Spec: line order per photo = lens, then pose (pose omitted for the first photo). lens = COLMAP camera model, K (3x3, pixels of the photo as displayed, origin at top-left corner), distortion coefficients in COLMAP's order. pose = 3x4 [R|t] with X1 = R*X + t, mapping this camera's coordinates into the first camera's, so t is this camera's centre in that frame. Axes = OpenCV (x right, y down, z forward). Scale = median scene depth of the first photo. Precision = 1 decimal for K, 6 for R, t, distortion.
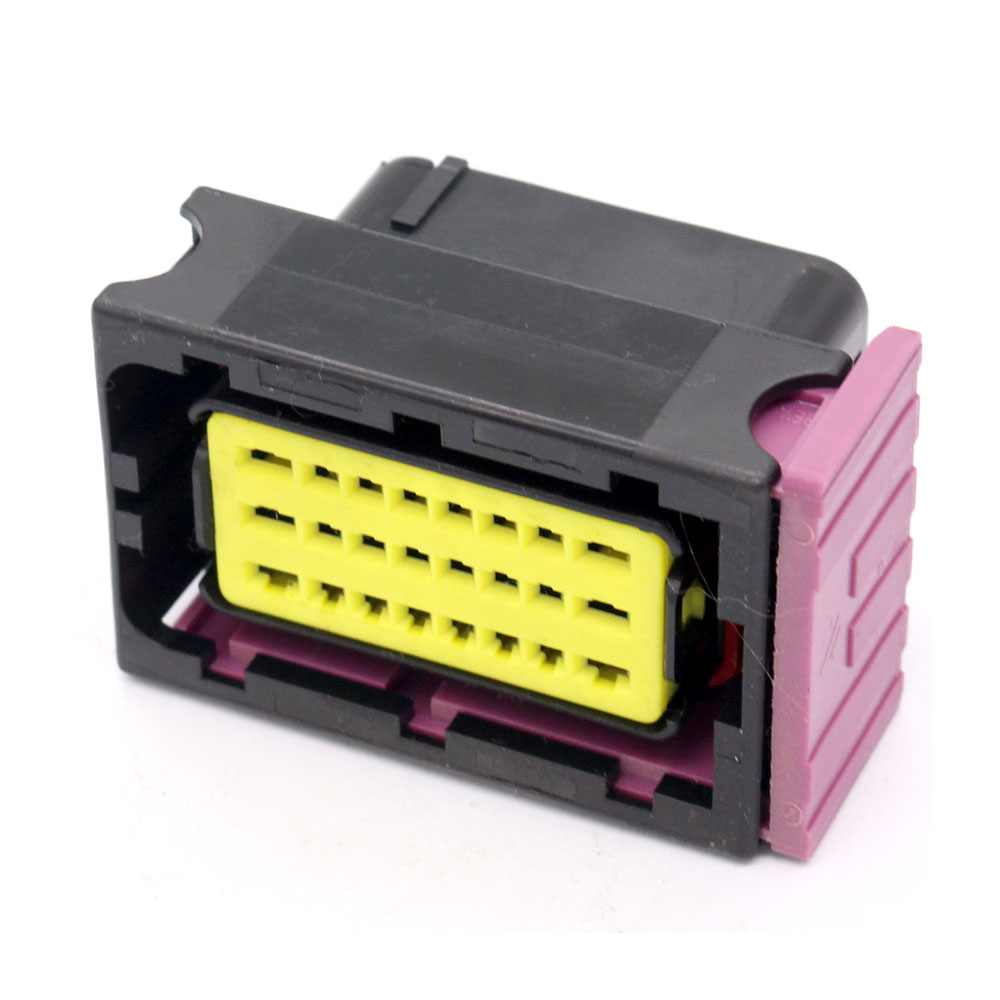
lens RADIAL K [[4612.3, 0, 500.0], [0, 4612.3, 500.0], [0, 0, 1]] dist [0.144276, 2.585501]
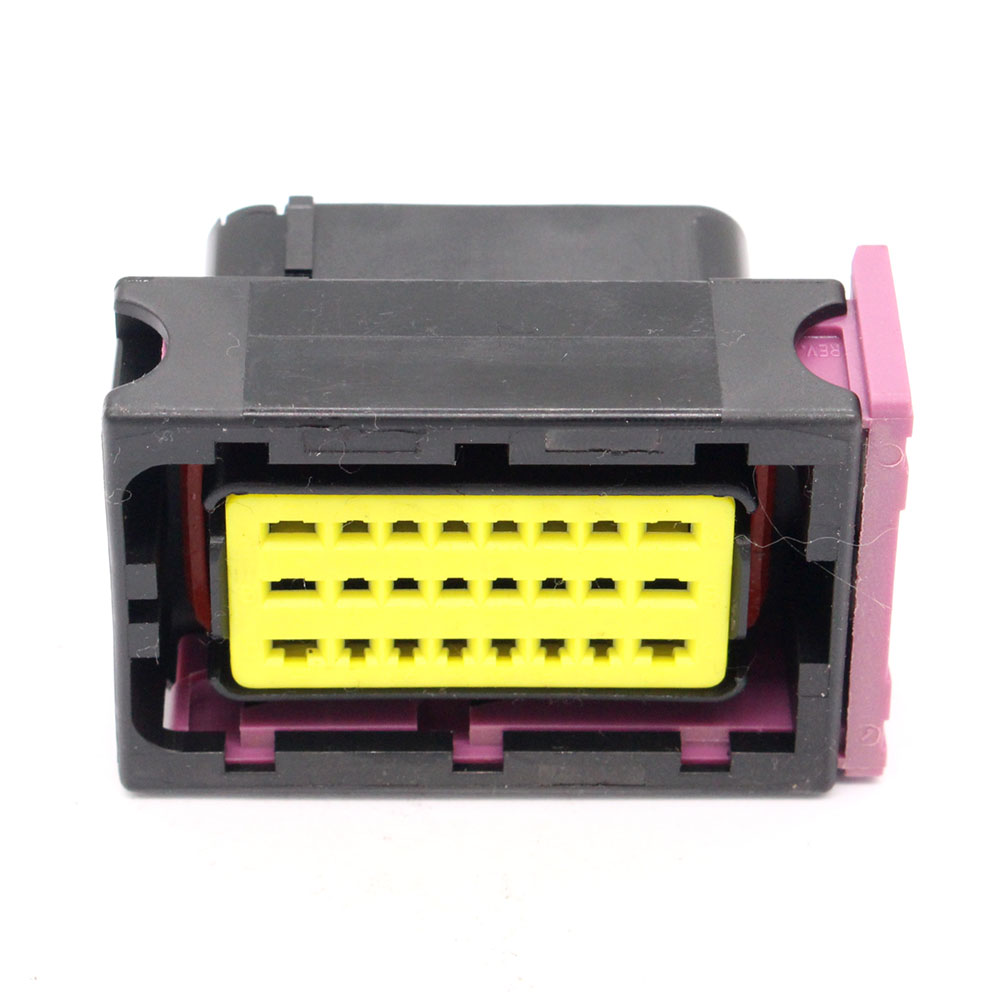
lens RADIAL K [[4612.3, 0, 500.0], [0, 4612.3, 500.0], [0, 0, 1]] dist [0.144276, 2.585501]
pose [[0.903383, -0.248218, 0.349695, -0.353298], [0.248681, 0.967569, 0.044364, -0.047574], [-0.349366, 0.046885, 0.935813, 0.072080]]
